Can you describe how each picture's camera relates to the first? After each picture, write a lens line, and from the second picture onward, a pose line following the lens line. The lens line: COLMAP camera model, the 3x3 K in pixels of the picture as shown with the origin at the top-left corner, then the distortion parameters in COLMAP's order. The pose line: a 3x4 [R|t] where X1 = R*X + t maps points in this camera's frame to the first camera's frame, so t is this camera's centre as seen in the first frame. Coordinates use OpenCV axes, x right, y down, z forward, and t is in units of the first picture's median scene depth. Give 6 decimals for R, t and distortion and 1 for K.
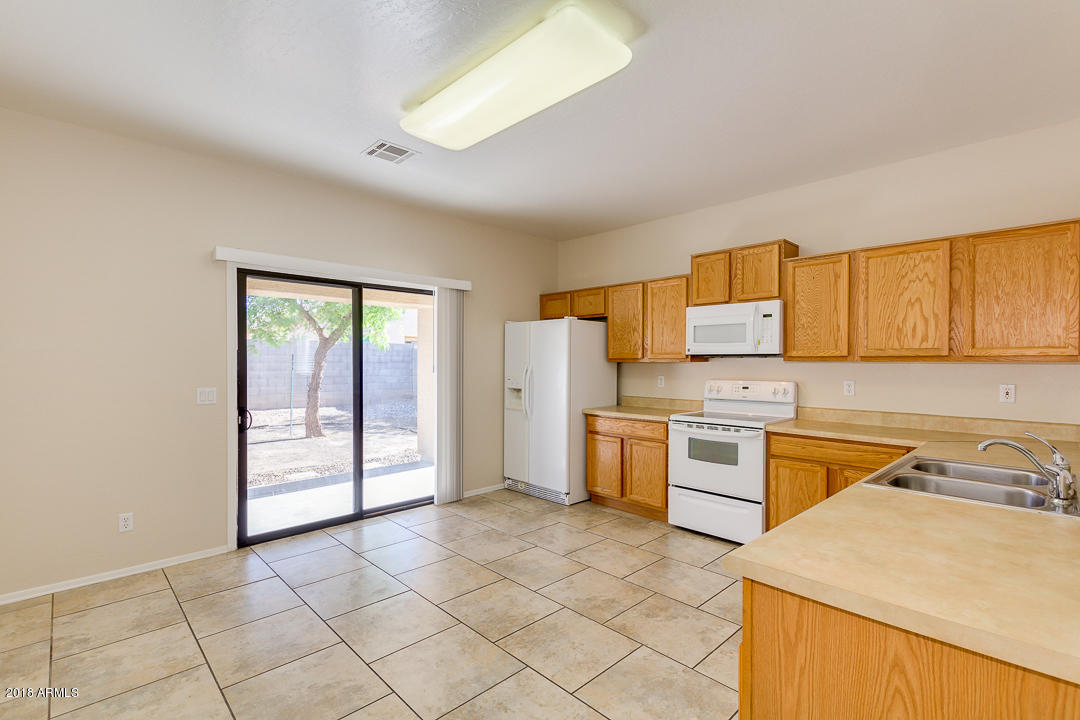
lens RADIAL K [[493.7, 0, 547.1], [0, 493.7, 362.6], [0, 0, 1]] dist [-0.000794, -0.000427]
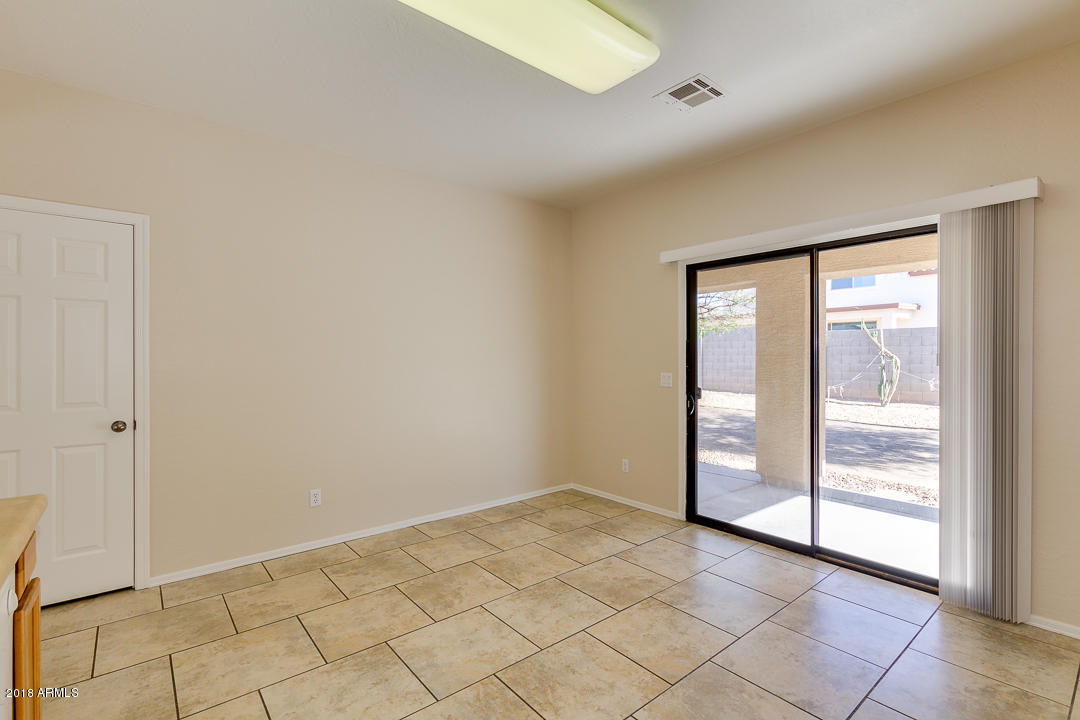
lens RADIAL K [[493.7, 0, 548.5], [0, 493.7, 358.5], [0, 0, 1]] dist [-0.000794, -0.000427]
pose [[-0.078615, 0.003179, -0.996900, 0.505403], [-0.001064, 0.999994, 0.003273, 0.012580], [0.996905, 0.001318, -0.078611, 0.799646]]
